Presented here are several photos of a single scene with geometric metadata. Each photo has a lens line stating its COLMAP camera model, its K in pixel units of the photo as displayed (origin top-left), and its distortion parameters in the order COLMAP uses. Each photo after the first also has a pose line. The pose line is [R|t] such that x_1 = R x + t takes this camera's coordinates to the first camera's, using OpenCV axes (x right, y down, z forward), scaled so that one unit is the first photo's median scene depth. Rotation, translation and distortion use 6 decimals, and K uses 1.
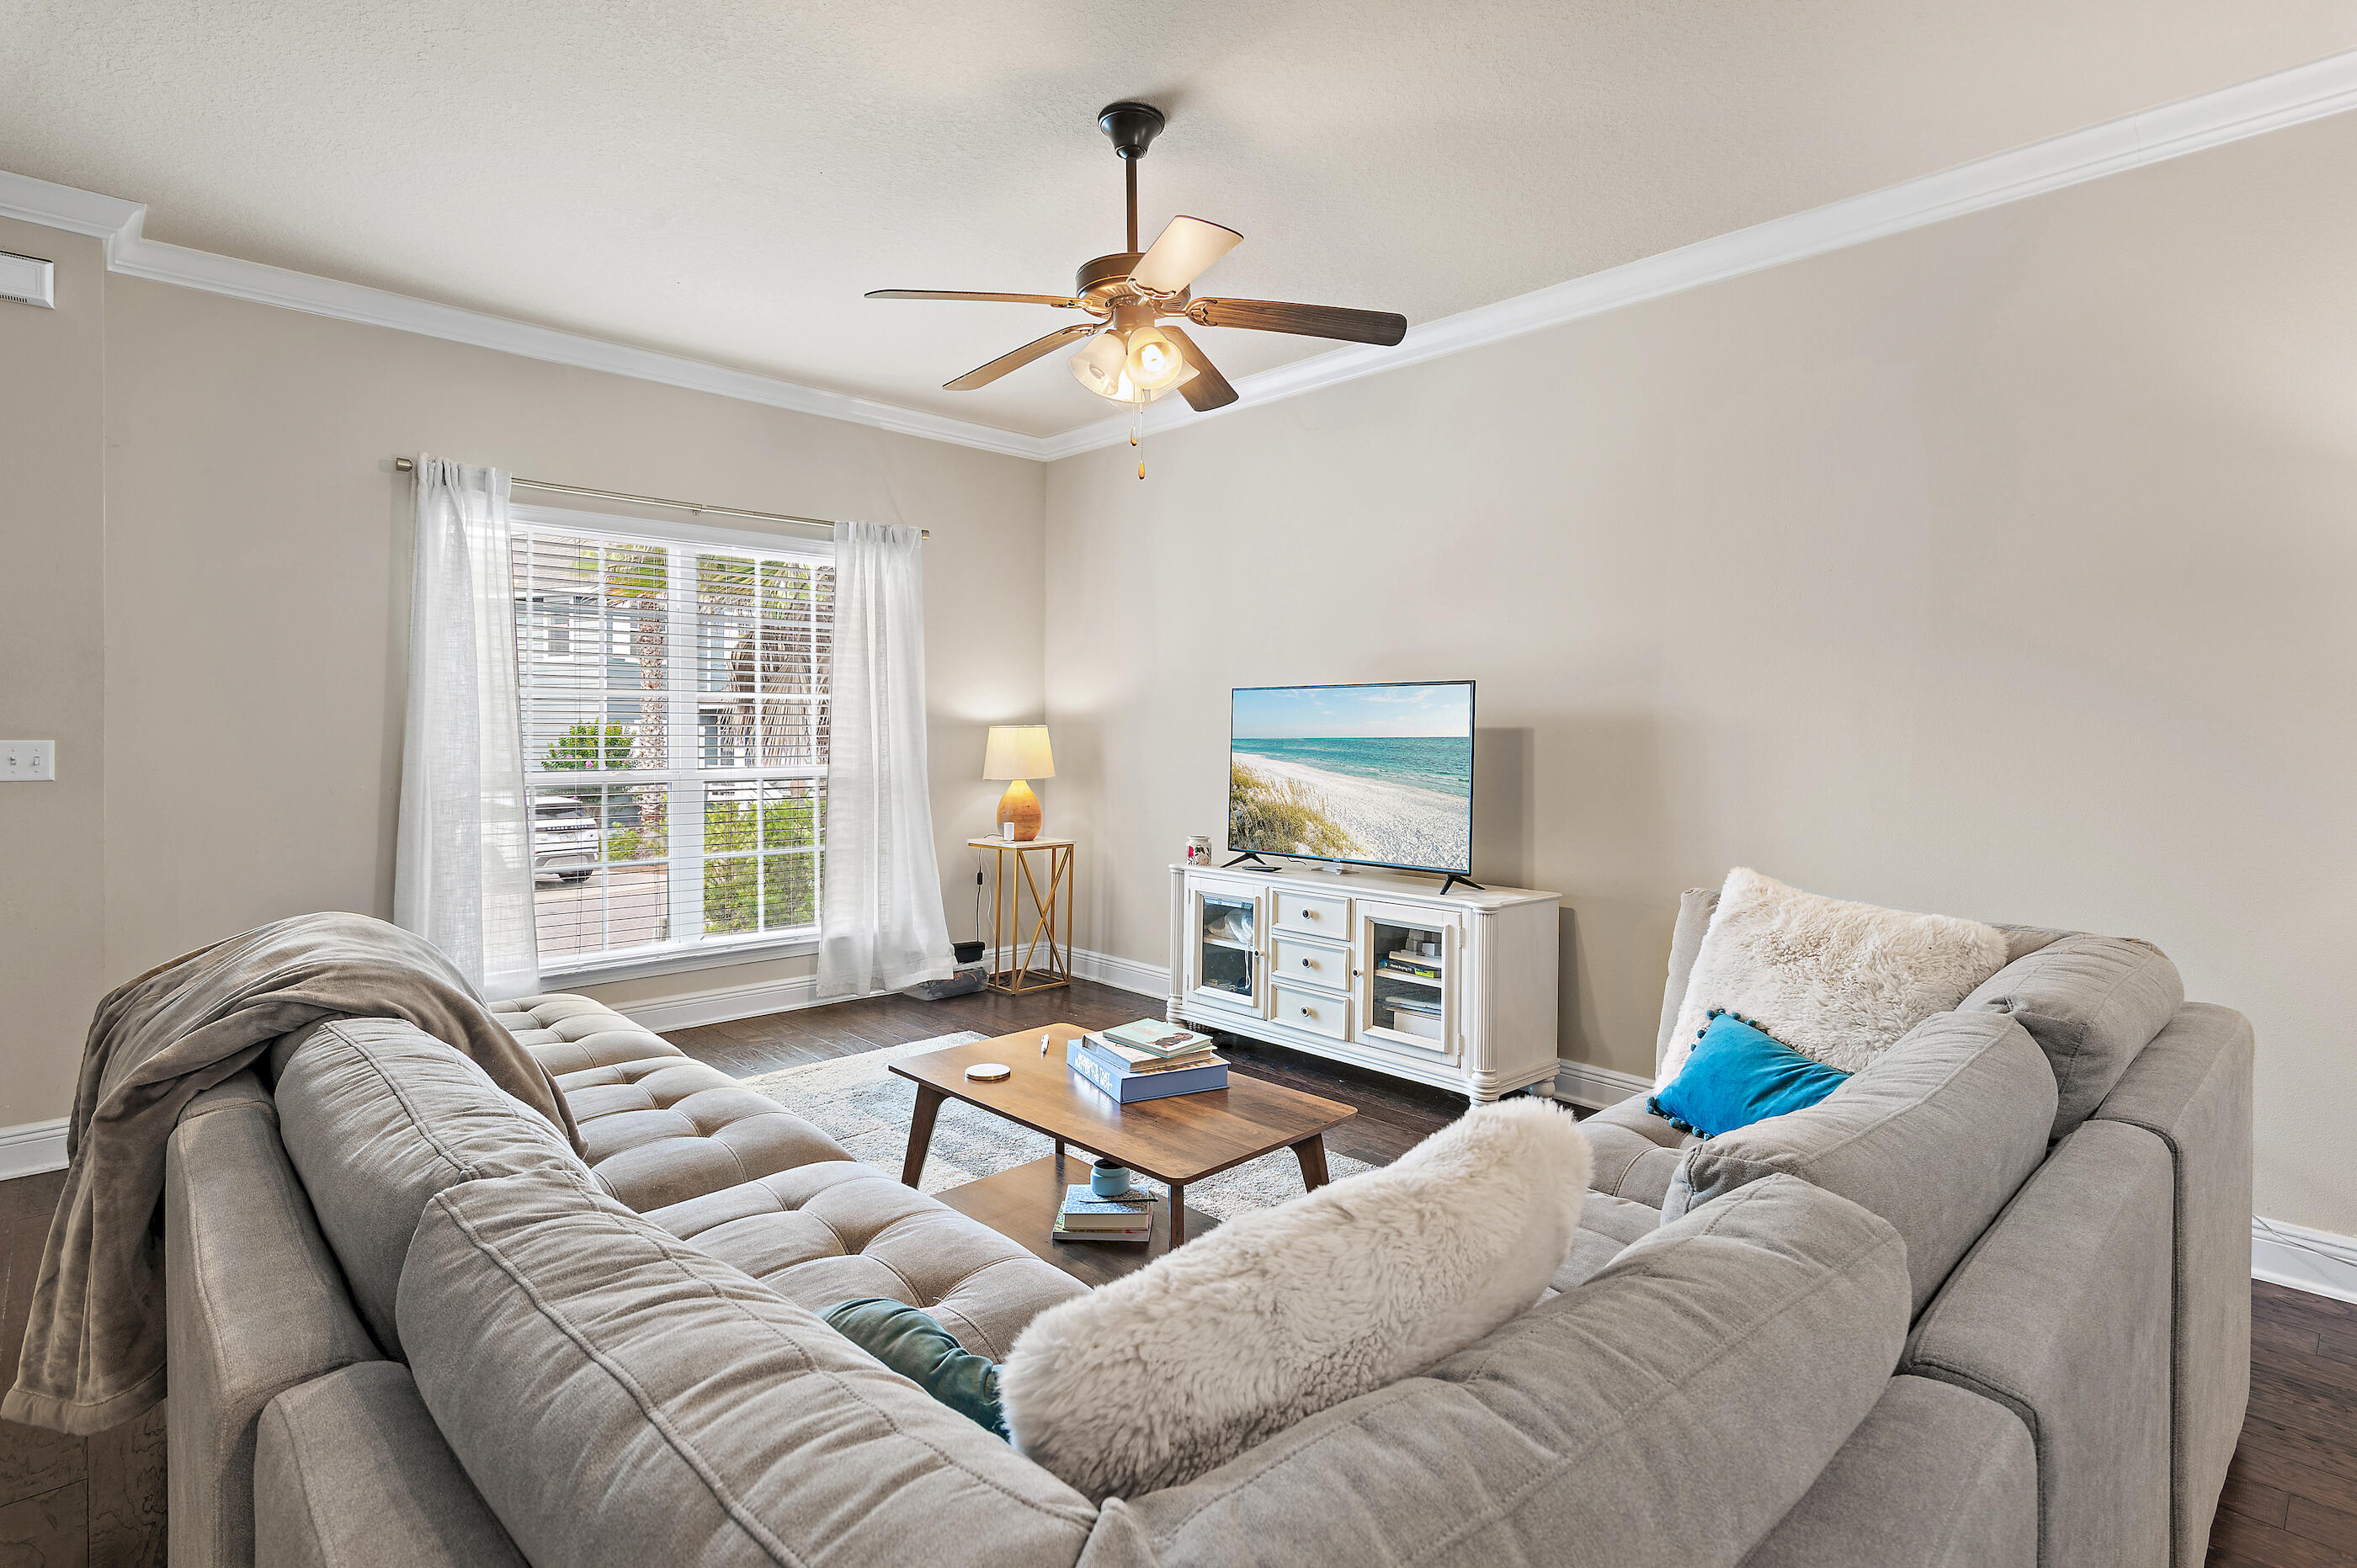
lens RADIAL K [[1160.0, 0, 1181.1], [0, 1160.0, 730.2], [0, 0, 1]] dist [-0.002430, 0.000327]
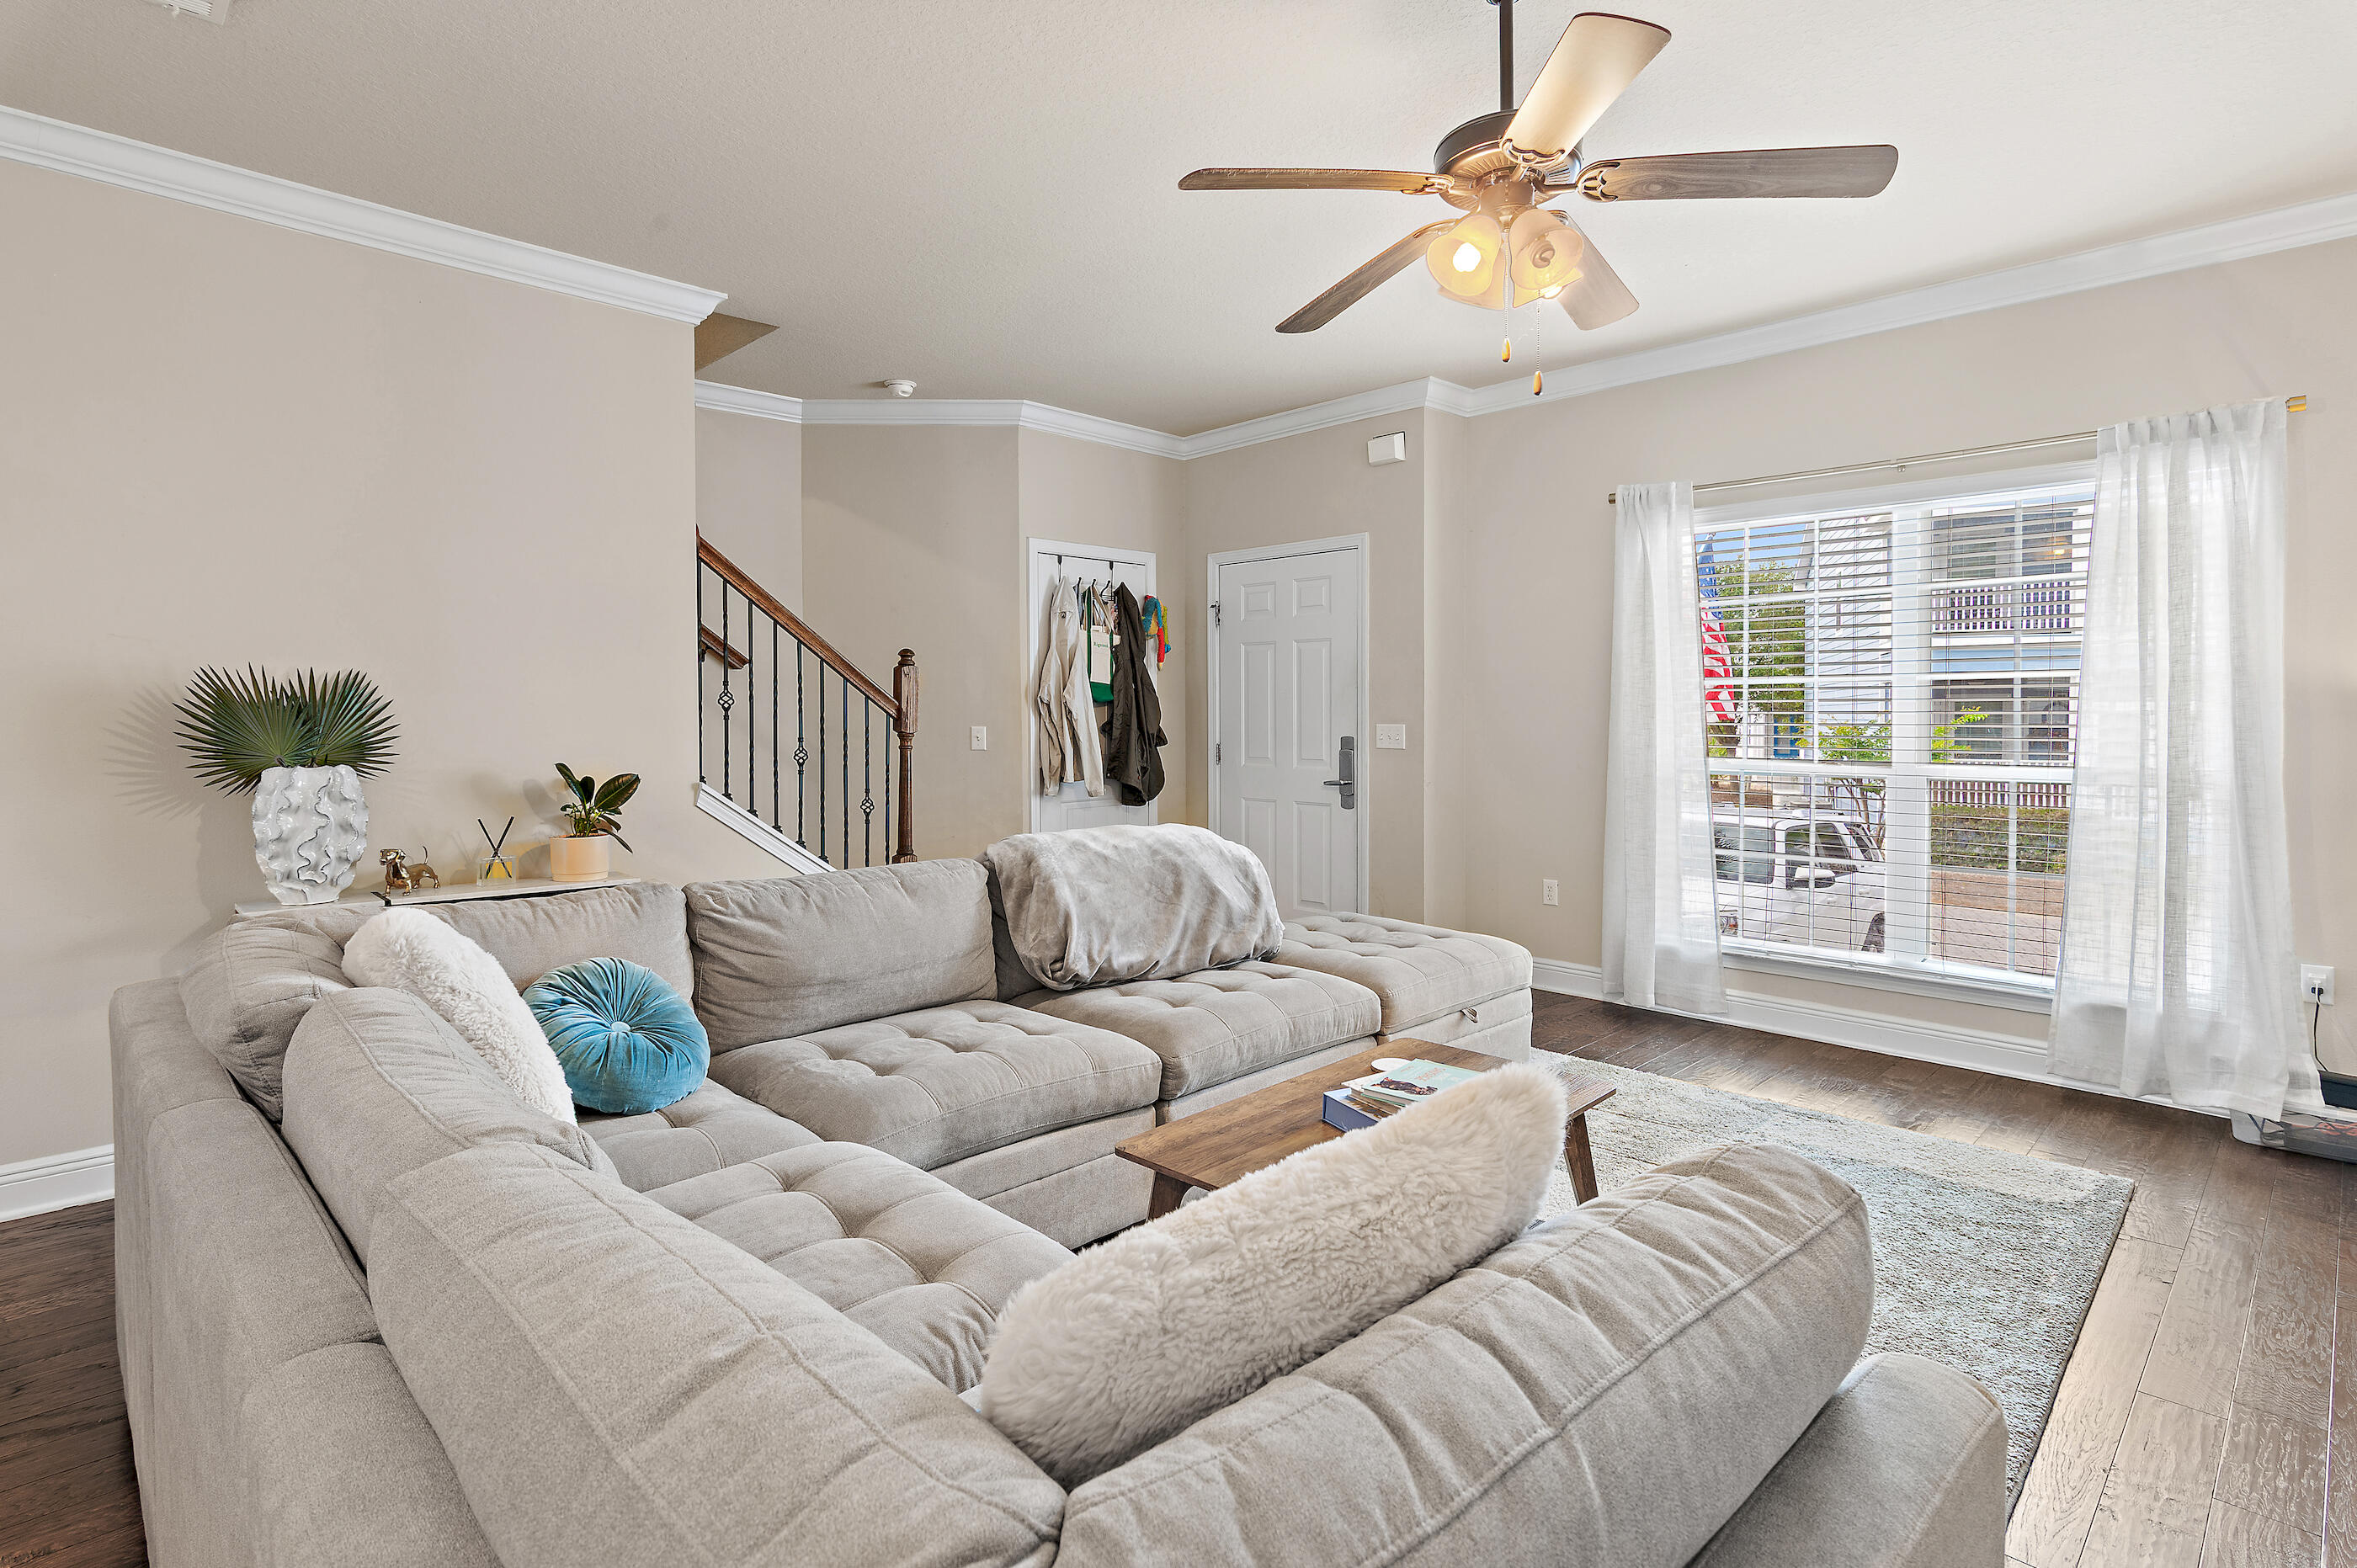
lens RADIAL K [[1160.0, 0, 1181.1], [0, 1160.0, 730.2], [0, 0, 1]] dist [-0.002430, 0.000327]
pose [[0.018178, 0.012177, -0.999761, 0.503562], [-0.001352, 0.999925, 0.012154, -0.000663], [0.999834, 0.001131, 0.018193, 0.502324]]
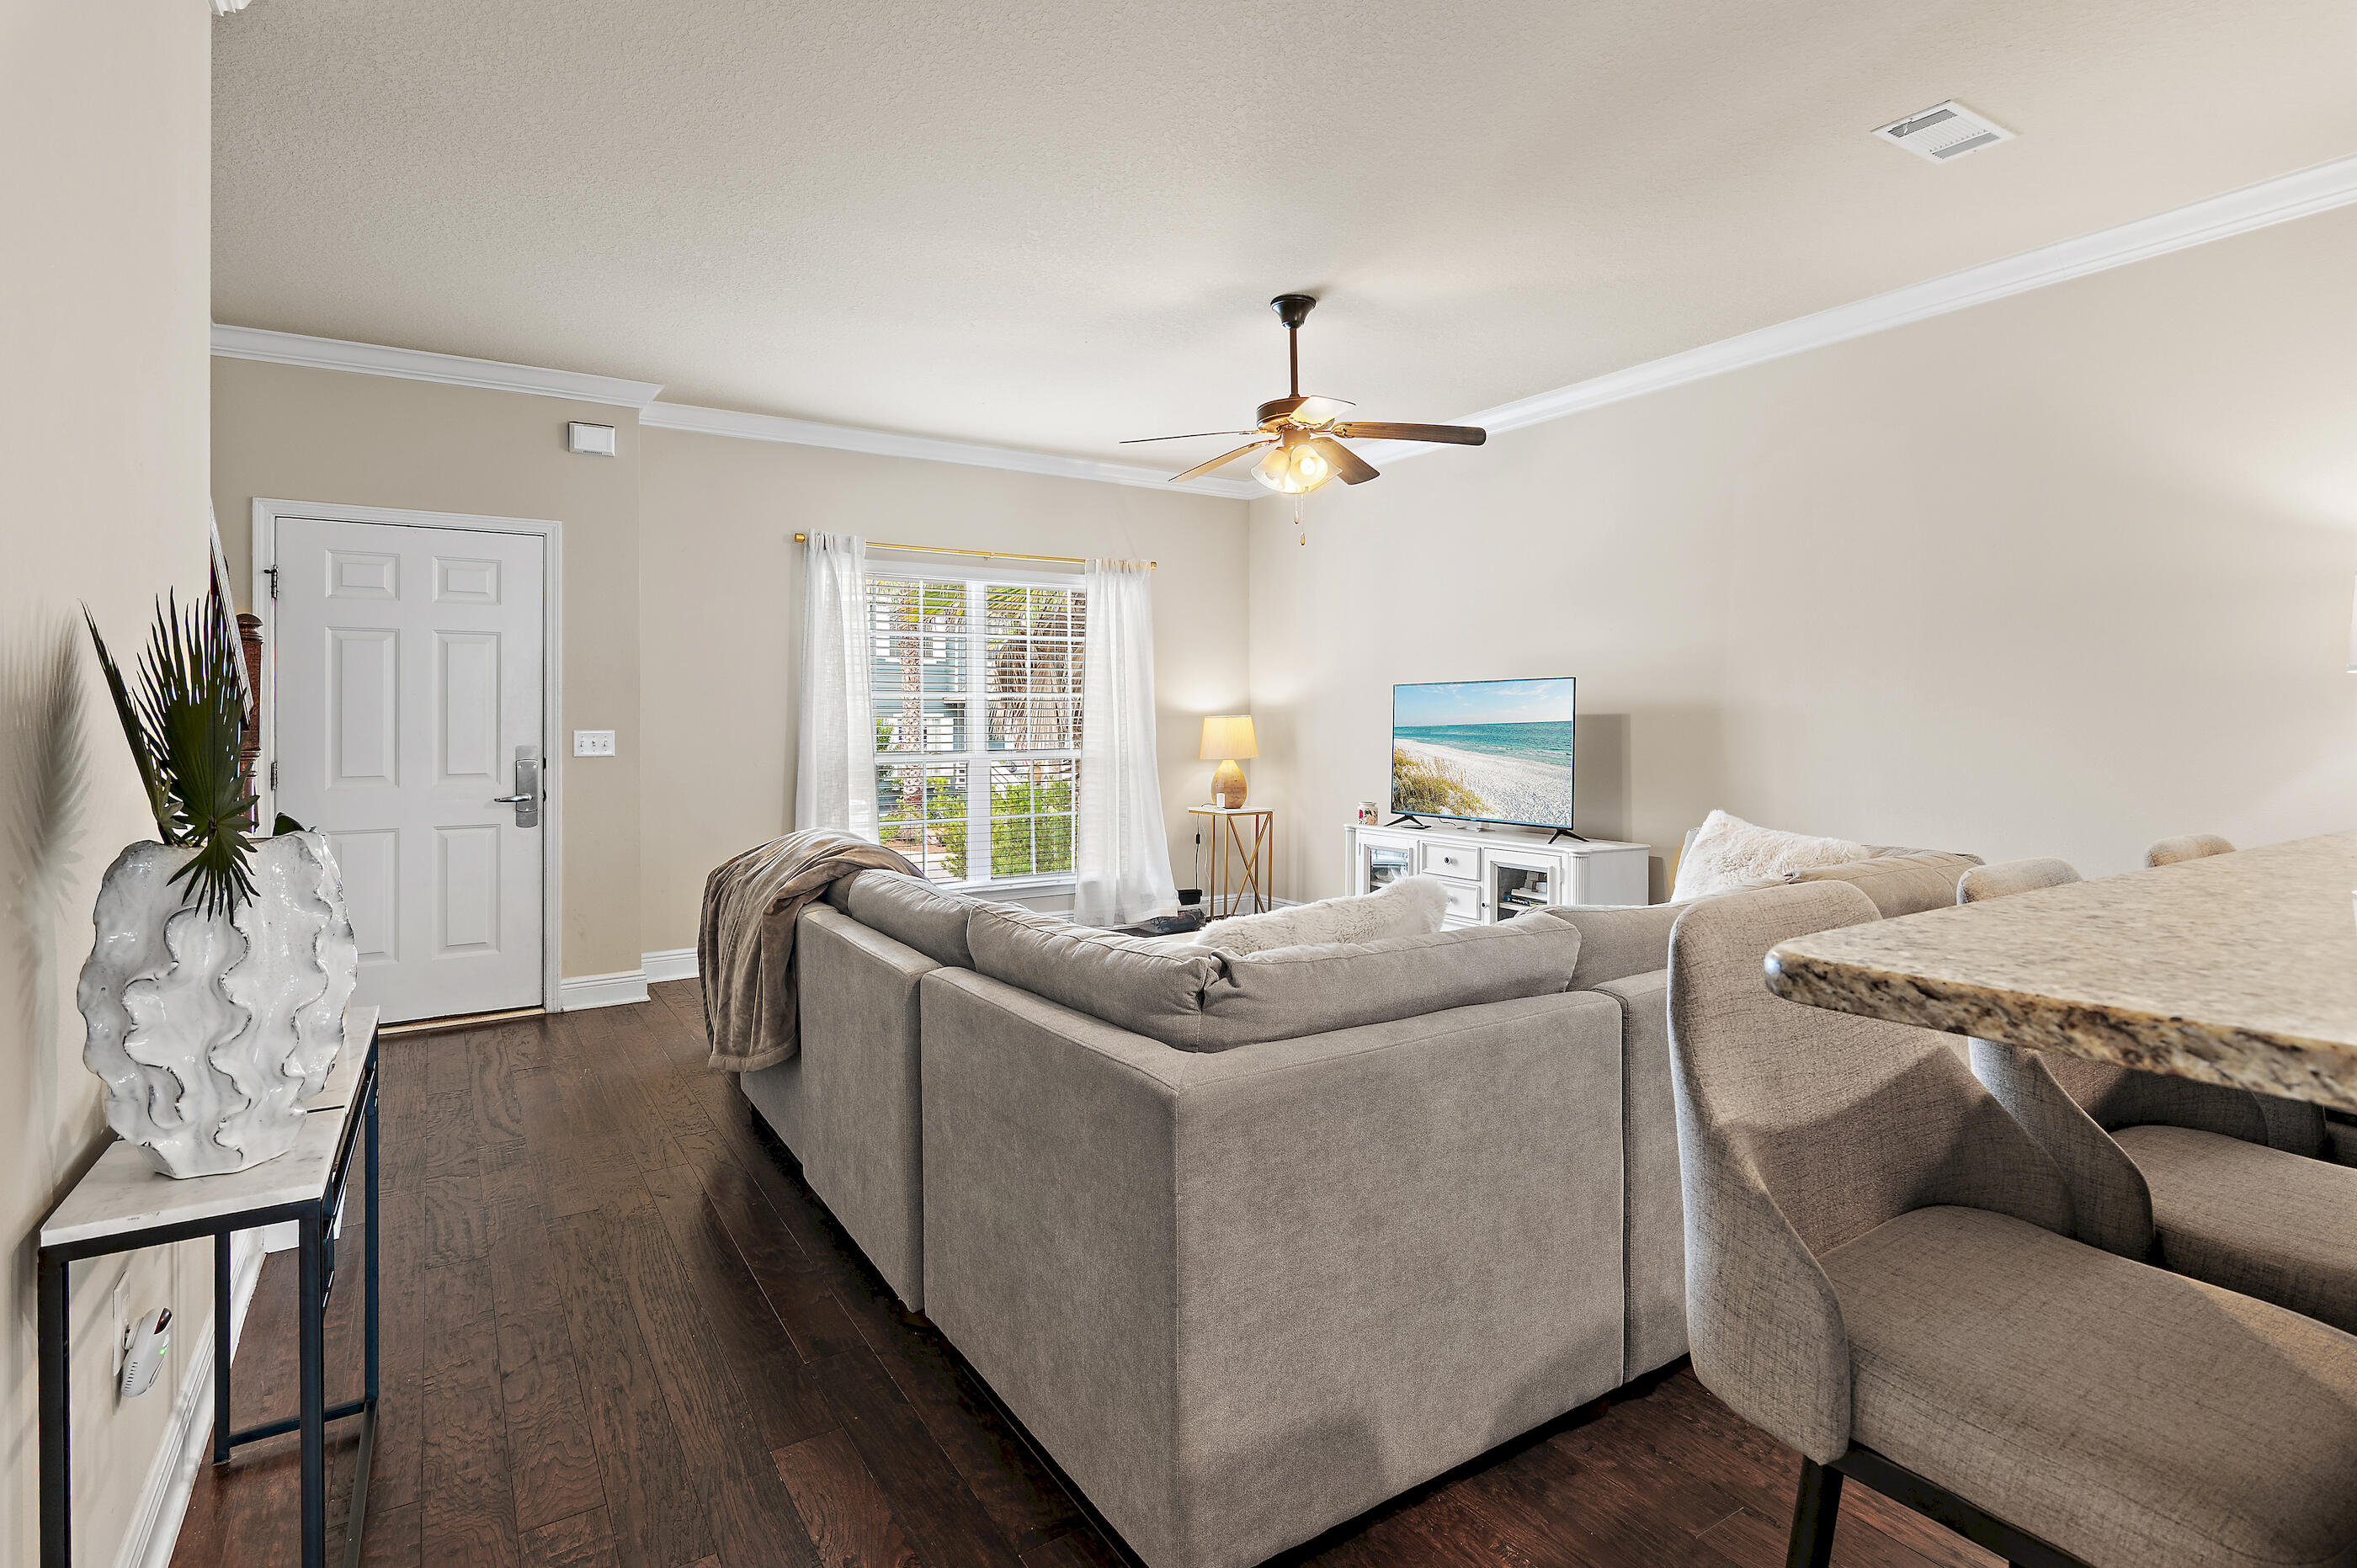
lens RADIAL K [[1169.4, 0, 1184.3], [0, 1169.4, 697.6], [0, 0, 1]] dist [-0.001198, -0.001108]
pose [[0.982783, -0.010600, -0.184461, 0.059829], [0.007067, 0.999779, -0.019800, 0.001620], [0.184630, 0.018156, 0.982640, -0.316313]]
